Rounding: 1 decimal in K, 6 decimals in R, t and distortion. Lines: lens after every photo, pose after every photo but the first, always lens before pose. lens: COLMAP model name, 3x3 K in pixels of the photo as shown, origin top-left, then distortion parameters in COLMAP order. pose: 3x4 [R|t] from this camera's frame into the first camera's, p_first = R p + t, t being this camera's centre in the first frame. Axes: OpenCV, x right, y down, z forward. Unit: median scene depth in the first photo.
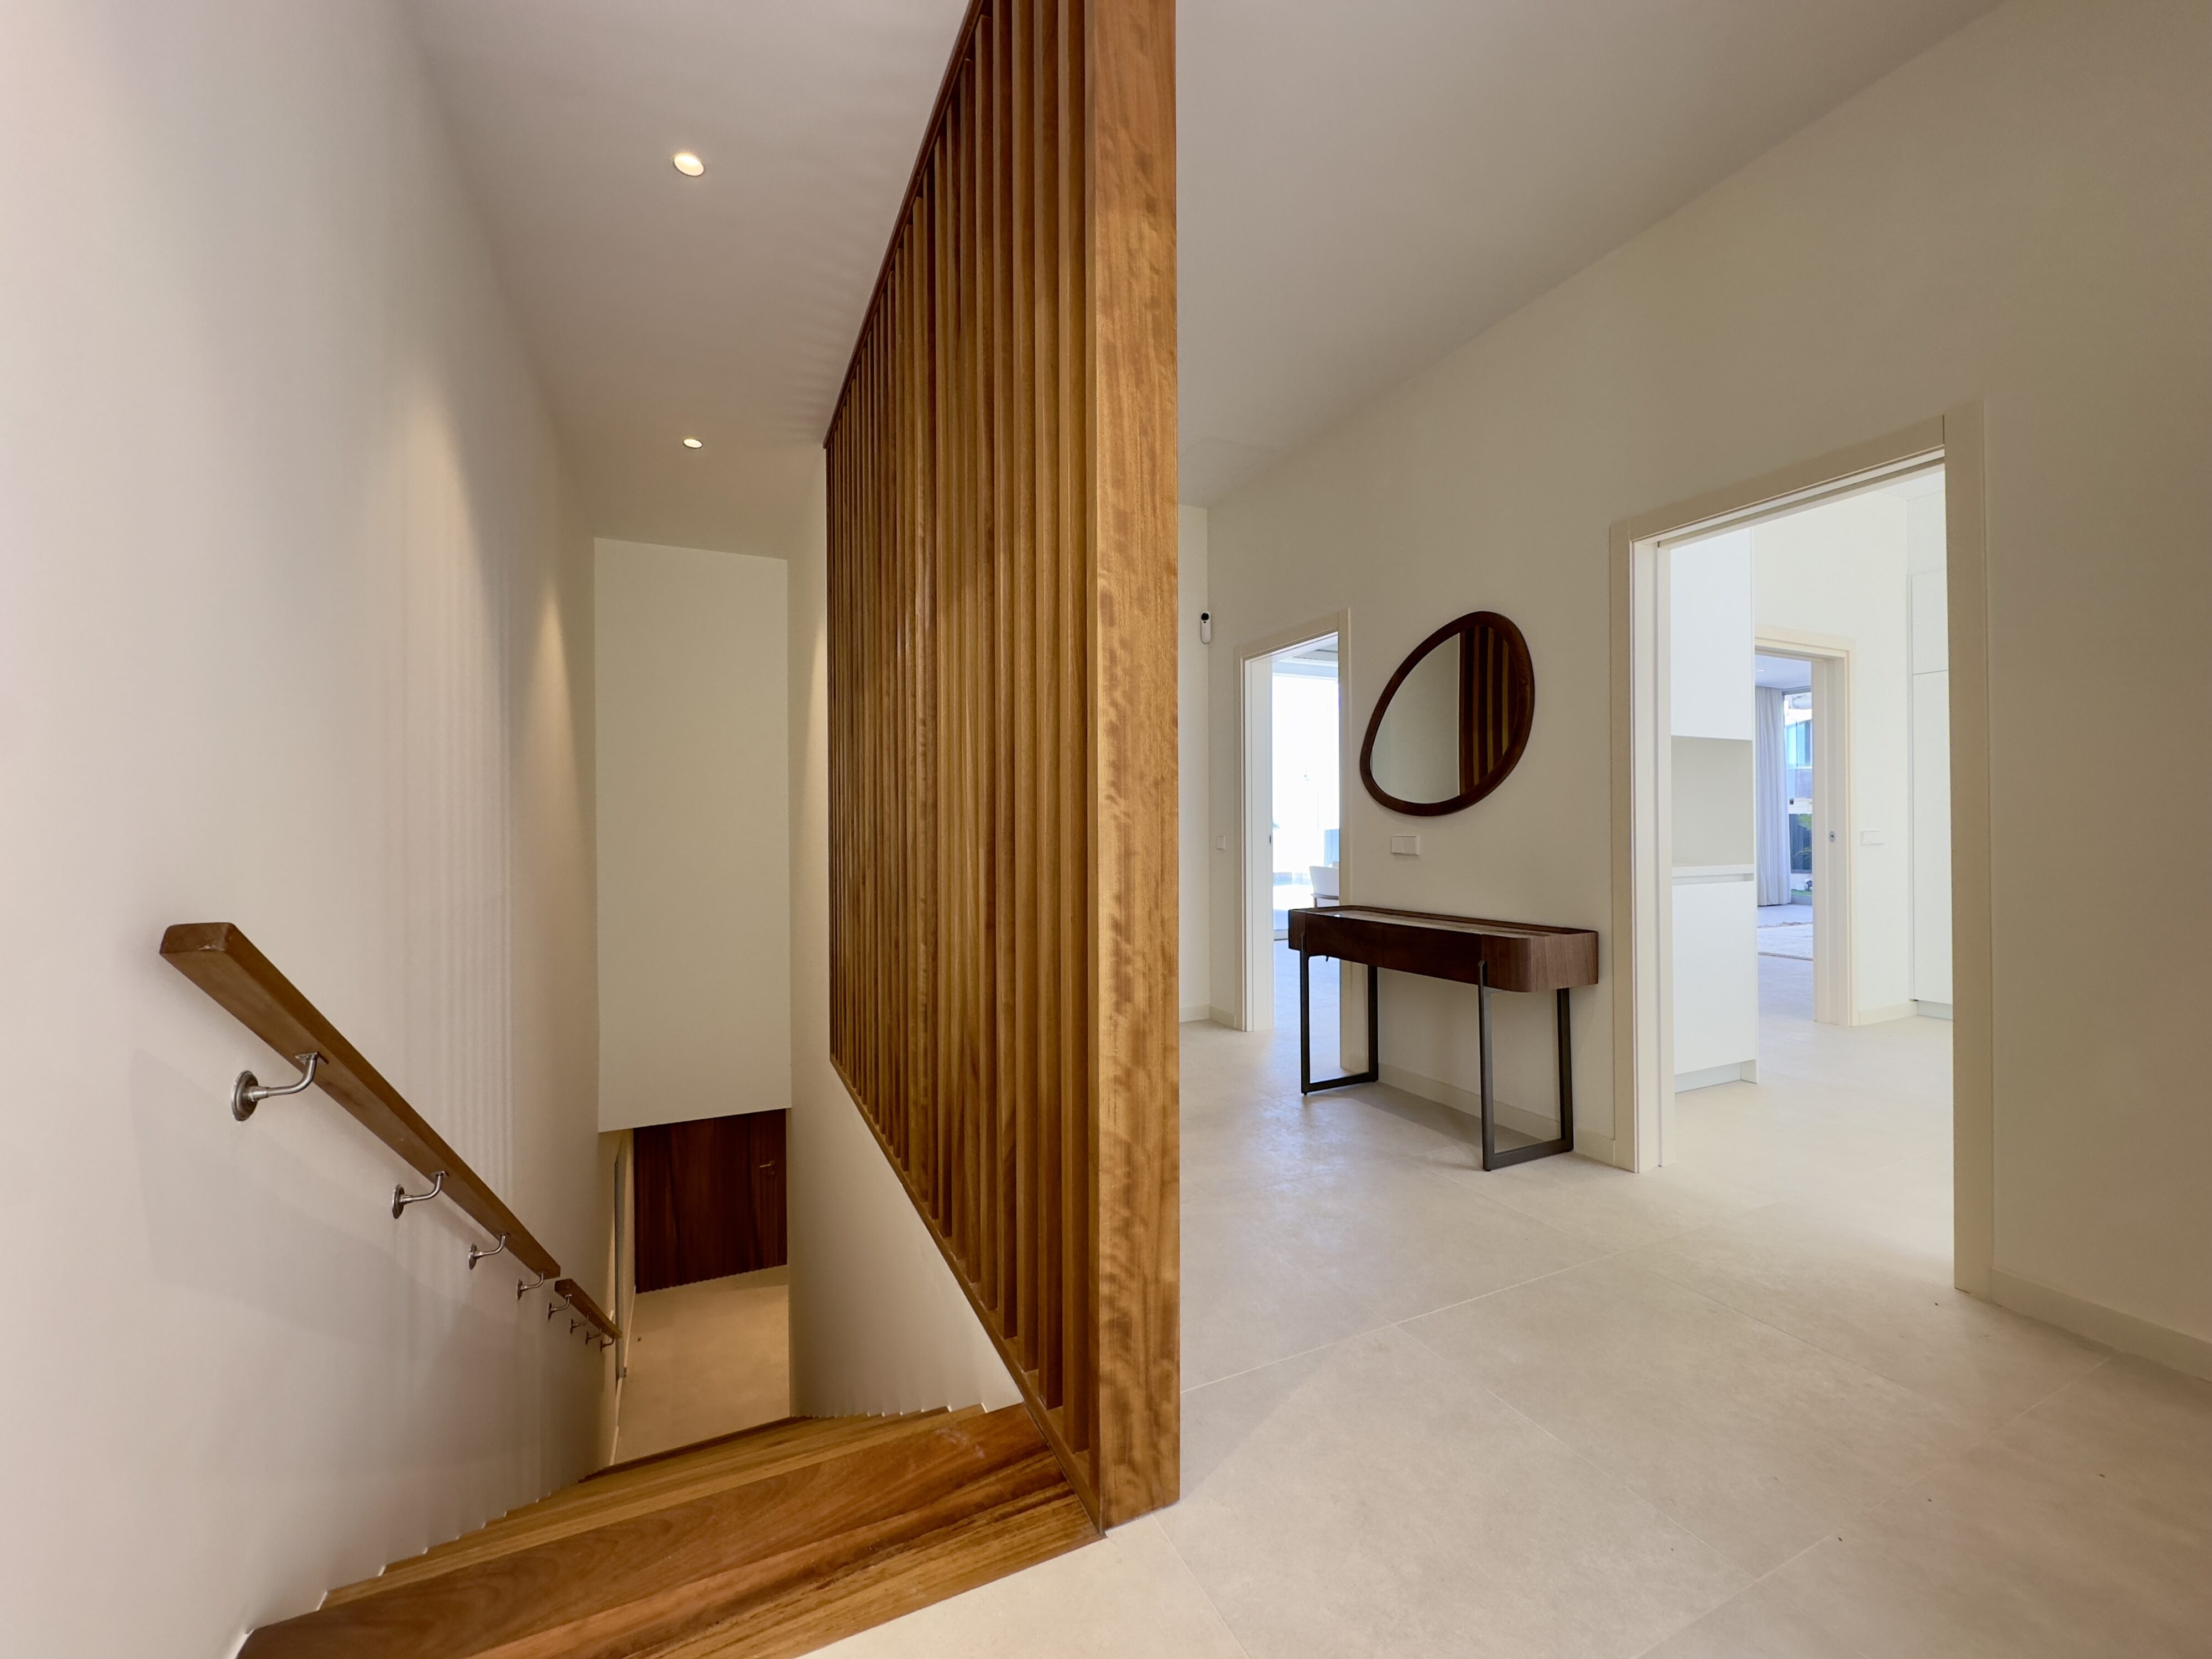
lens RADIAL K [[888.4, 0, 1113.4], [0, 888.4, 828.1], [0, 0, 1]] dist [-0.003641, 0.002311]
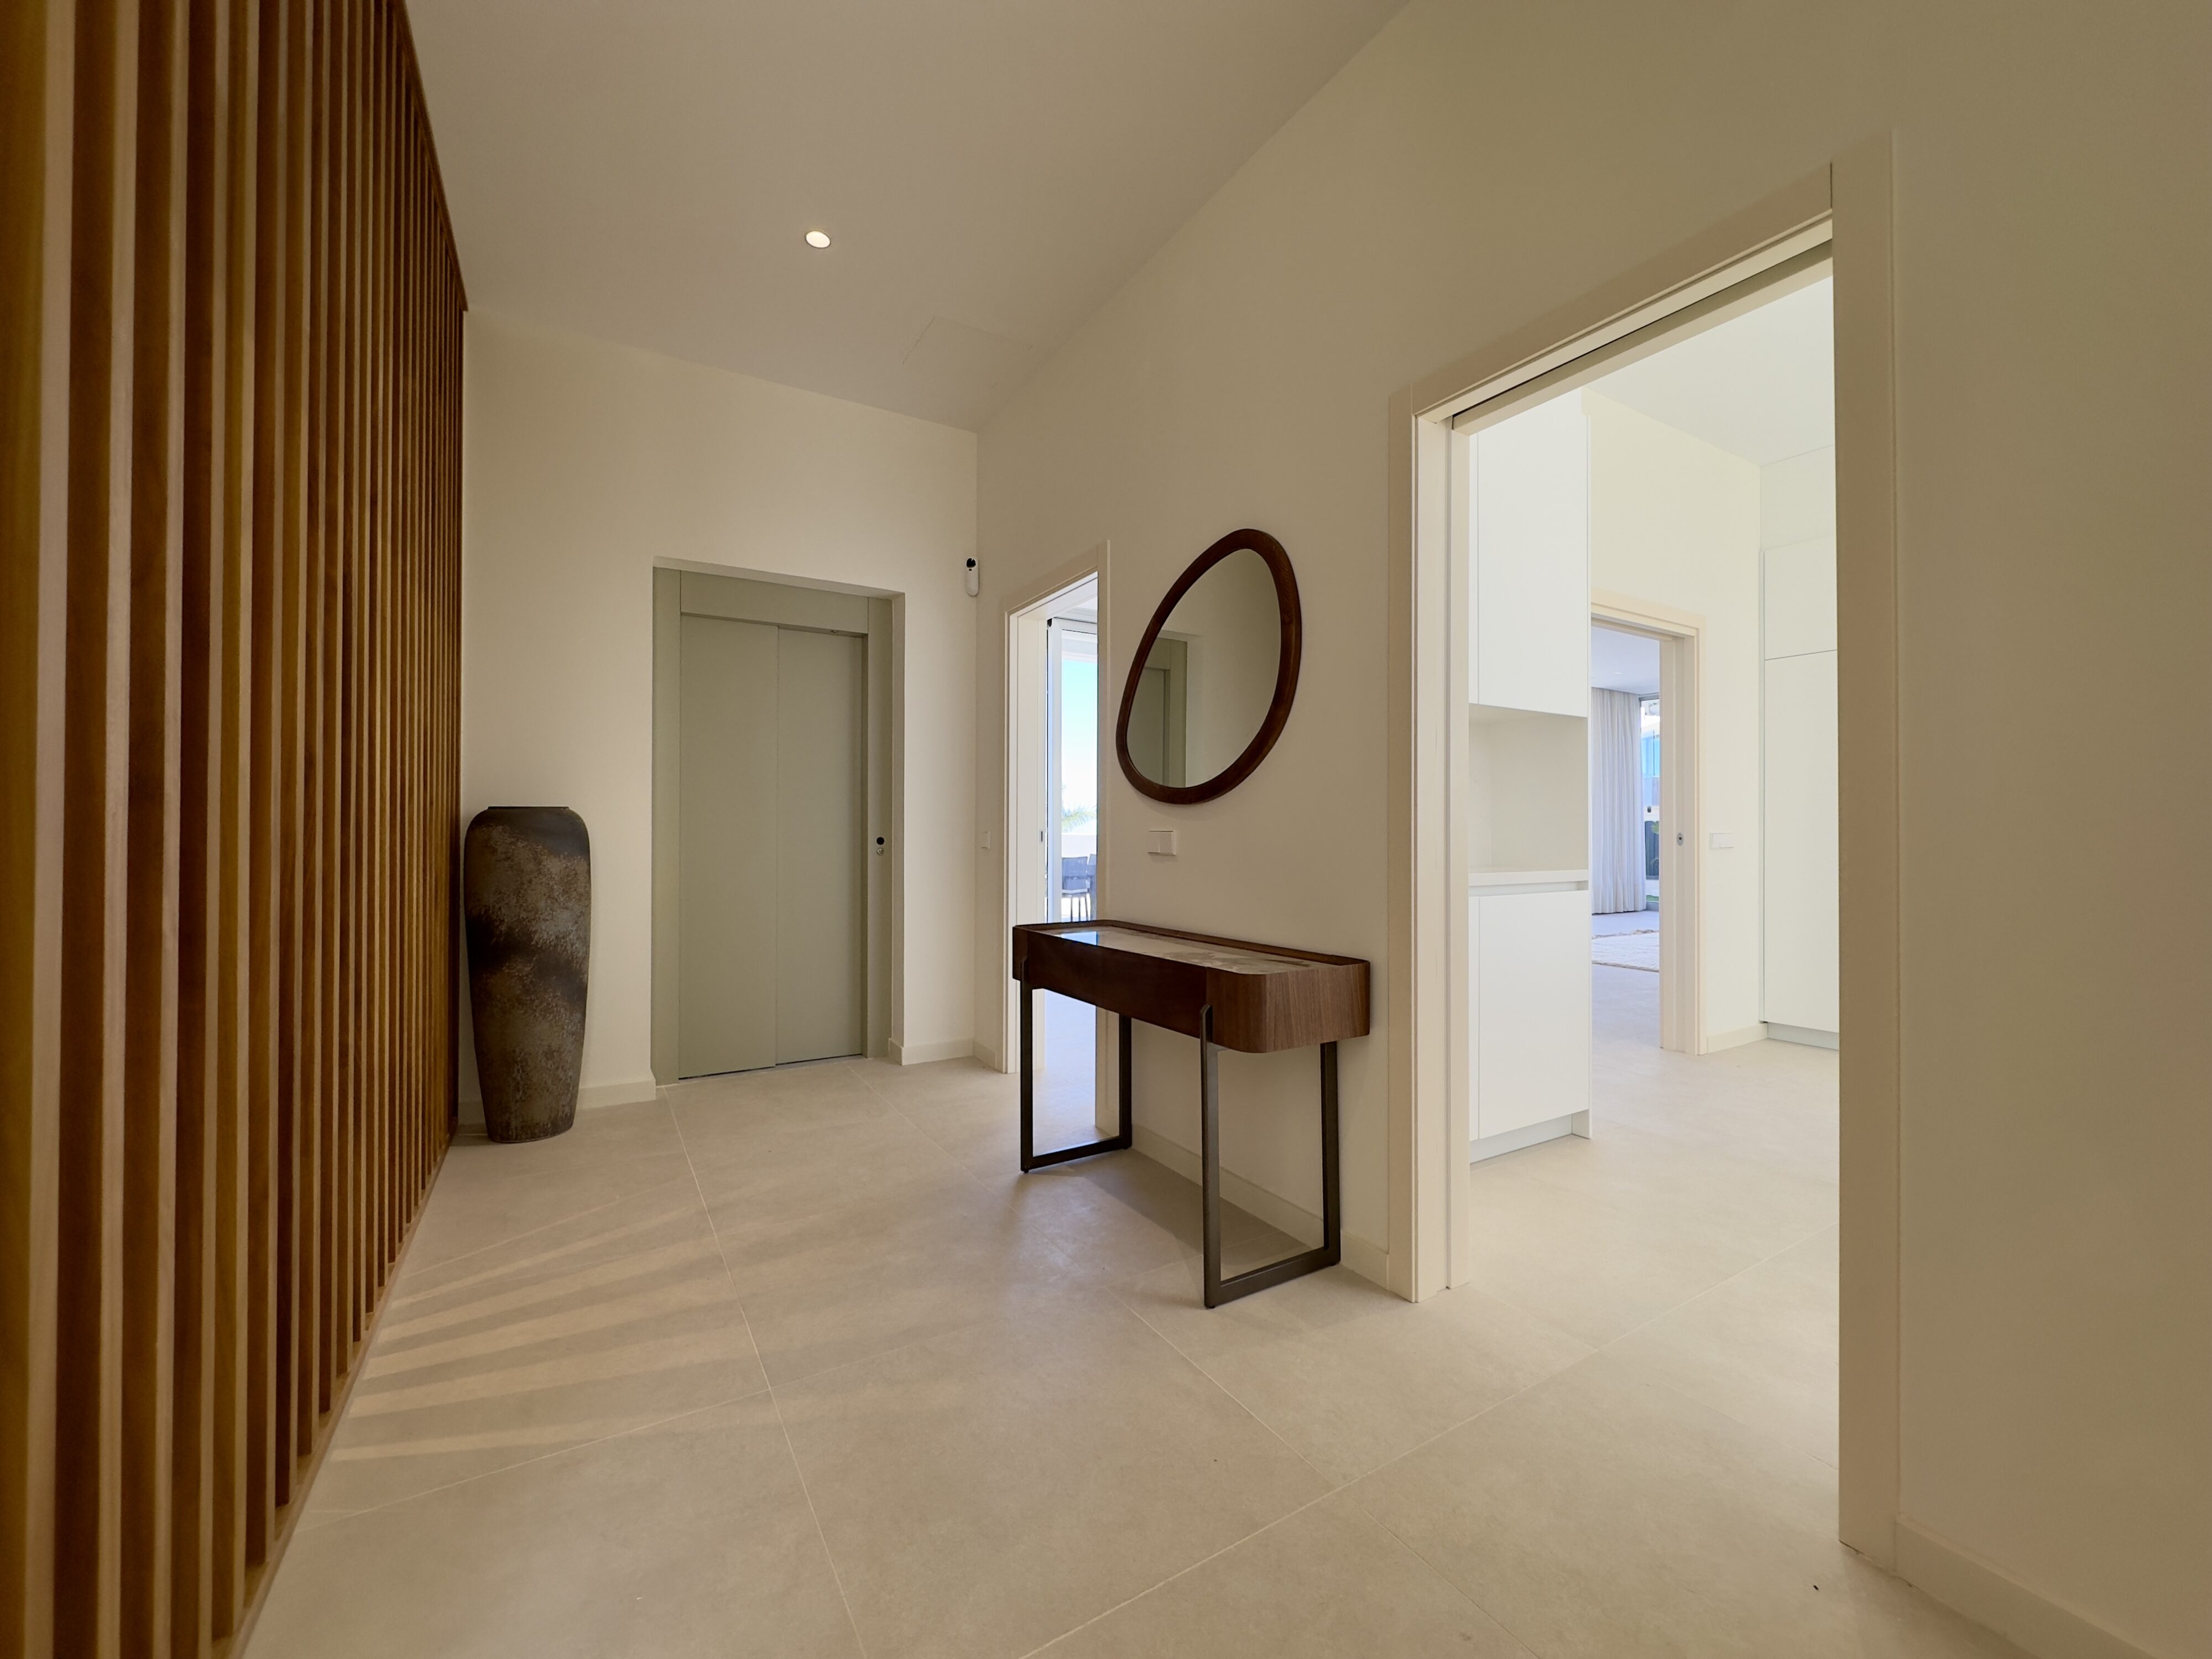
lens RADIAL K [[892.7, 0, 1108.5], [0, 892.7, 825.1], [0, 0, 1]] dist [-0.003530, 0.000271]
pose [[0.994401, 0.010342, 0.105168, 0.213005], [-0.009599, 0.999925, -0.007566, 0.011183], [-0.105238, 0.006515, 0.994426, 0.250266]]
